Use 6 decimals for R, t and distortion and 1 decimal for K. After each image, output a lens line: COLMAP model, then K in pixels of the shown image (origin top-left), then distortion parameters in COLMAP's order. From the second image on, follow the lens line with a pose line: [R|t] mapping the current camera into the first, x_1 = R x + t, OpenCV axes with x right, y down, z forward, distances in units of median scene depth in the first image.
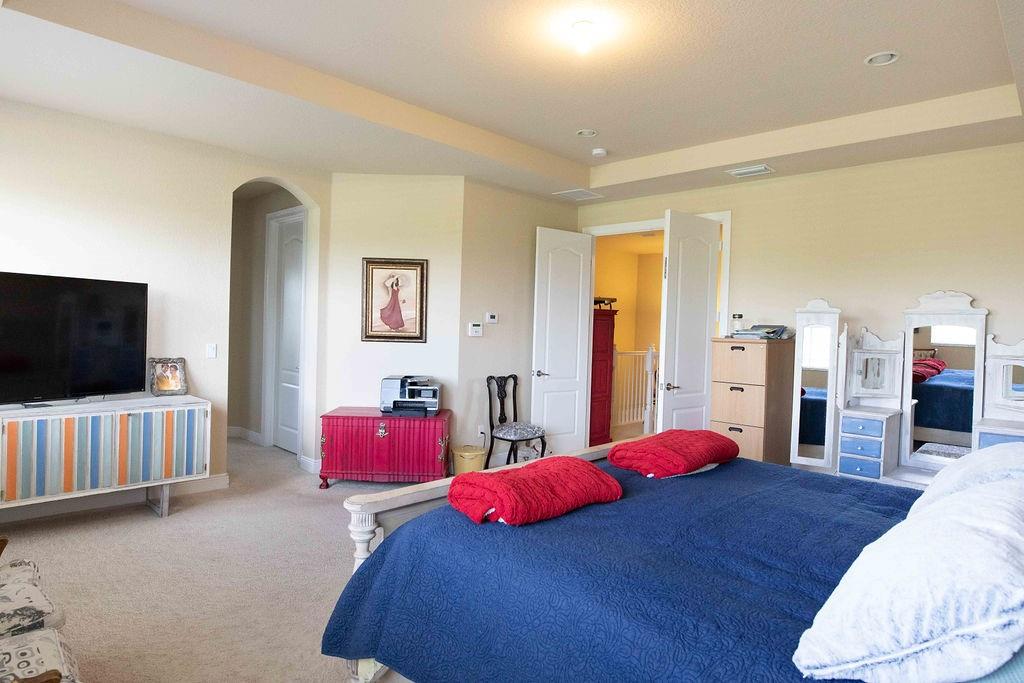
lens RADIAL K [[589.3, 0, 512.0], [0, 589.3, 341.5], [0, 0, 1]] dist [-0.018798, -0.001884]
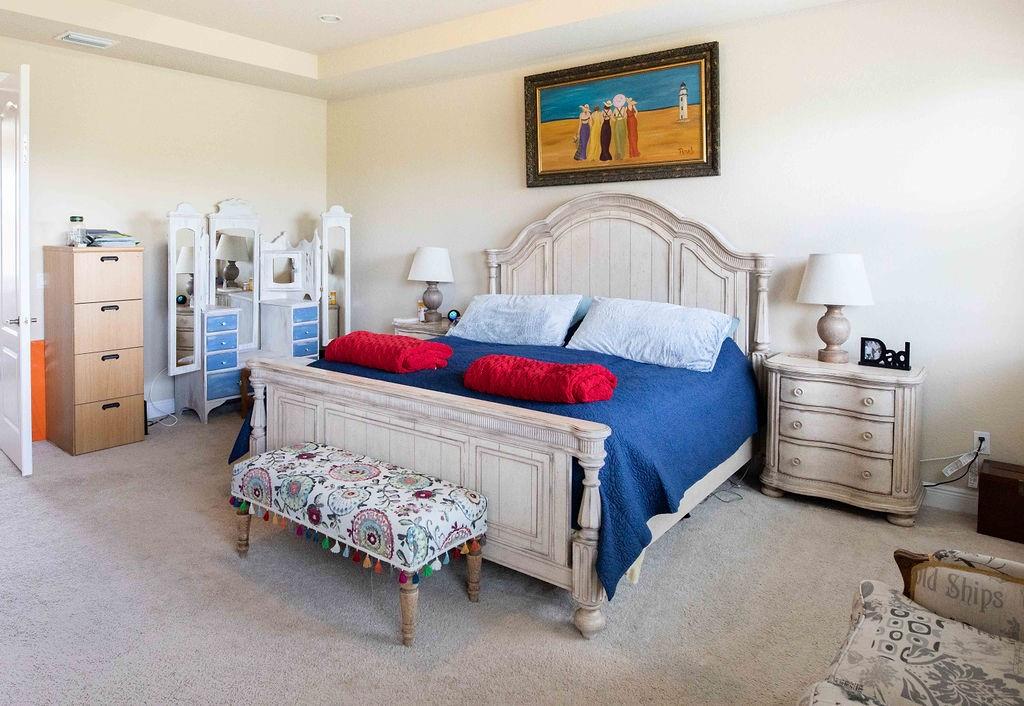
lens RADIAL K [[687.3, 0, 459.5], [0, 687.3, 257.2], [0, 0, 1]] dist [-0.016664, -0.003141]
pose [[-0.094642, -0.058111, 0.993814, -0.678038], [0.021092, 0.997954, 0.060362, -0.041885], [-0.995288, 0.026674, -0.093223, 0.663082]]
